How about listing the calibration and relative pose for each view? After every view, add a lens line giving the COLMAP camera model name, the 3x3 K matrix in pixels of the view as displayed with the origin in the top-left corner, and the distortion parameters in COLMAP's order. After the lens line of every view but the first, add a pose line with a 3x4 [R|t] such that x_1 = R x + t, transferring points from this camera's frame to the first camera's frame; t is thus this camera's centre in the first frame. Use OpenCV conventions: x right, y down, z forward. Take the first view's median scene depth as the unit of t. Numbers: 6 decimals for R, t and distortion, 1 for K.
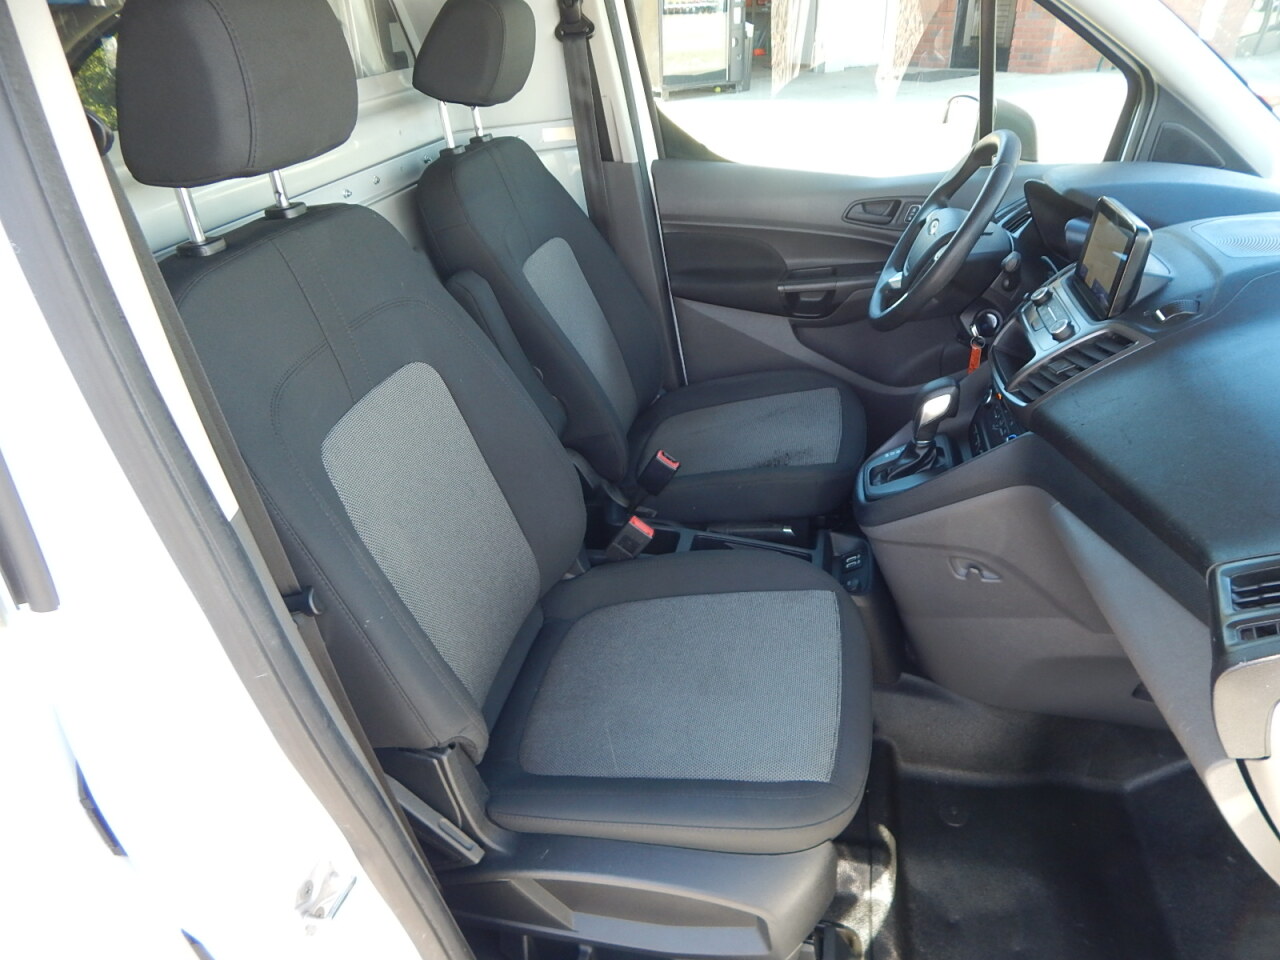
lens RADIAL K [[849.7, 0, 686.4], [0, 849.7, 495.4], [0, 0, 1]] dist [0.001410, -0.019005]
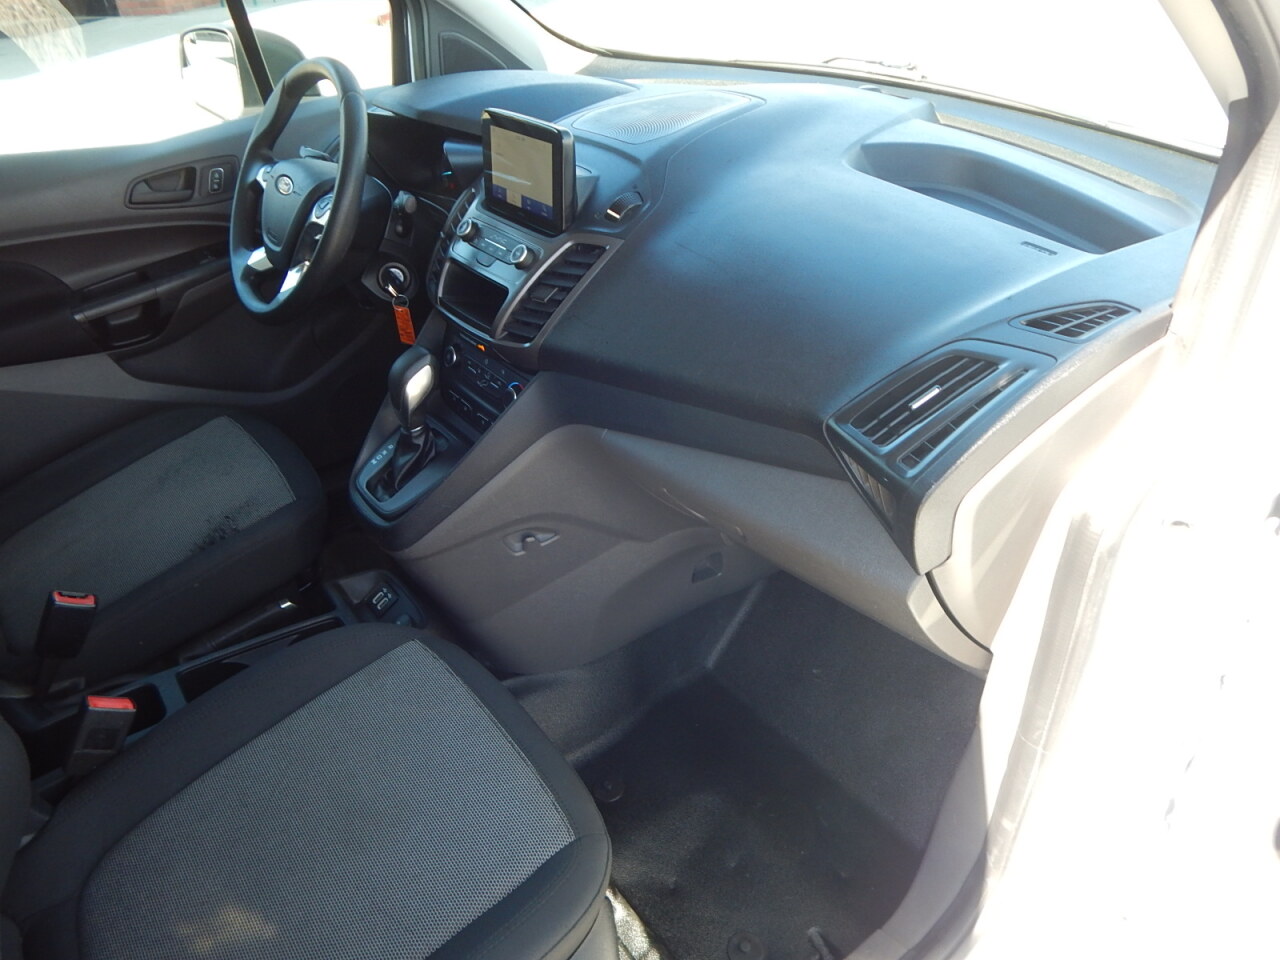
lens RADIAL K [[925.8, 0, 640.6], [0, 925.8, 477.0], [0, 0, 1]] dist [-0.002812, 0.000082]
pose [[0.668780, -0.398355, 0.627731, -0.154842], [0.398061, 0.904979, 0.150203, -0.065549], [-0.627917, 0.149422, 0.763801, 0.164092]]
